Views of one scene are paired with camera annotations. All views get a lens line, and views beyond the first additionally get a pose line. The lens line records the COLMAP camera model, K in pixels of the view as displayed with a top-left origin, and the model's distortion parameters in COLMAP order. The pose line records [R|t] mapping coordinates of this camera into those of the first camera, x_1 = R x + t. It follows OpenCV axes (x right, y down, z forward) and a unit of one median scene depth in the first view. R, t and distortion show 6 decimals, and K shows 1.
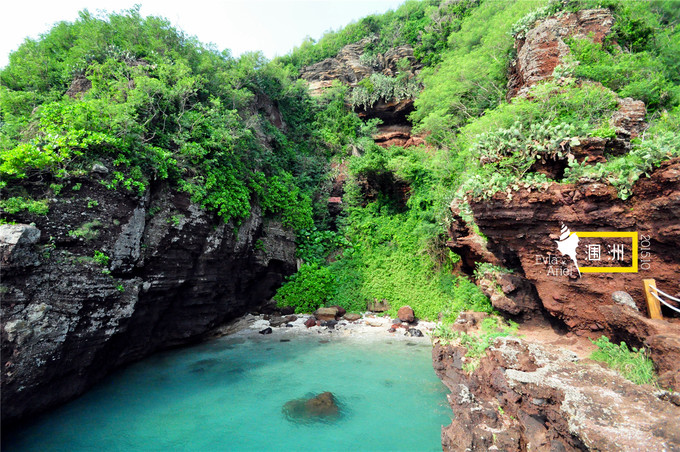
lens RADIAL K [[317.4, 0, 340.5], [0, 317.4, 215.6], [0, 0, 1]] dist [0.001205, -0.000343]
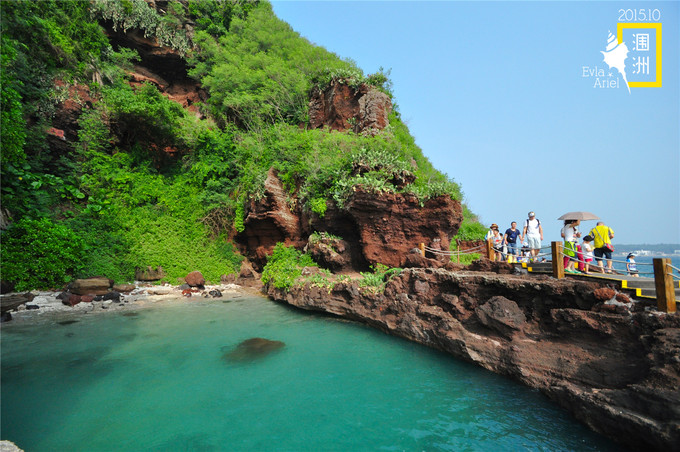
lens RADIAL K [[317.4, 0, 340.5], [0, 317.4, 215.6], [0, 0, 1]] dist [0.001205, -0.000343]
pose [[0.475253, 0.116437, 0.872111, -0.335862], [-0.176425, 0.983685, -0.035191, 0.048884], [-0.861980, -0.137137, 0.488041, 0.105333]]
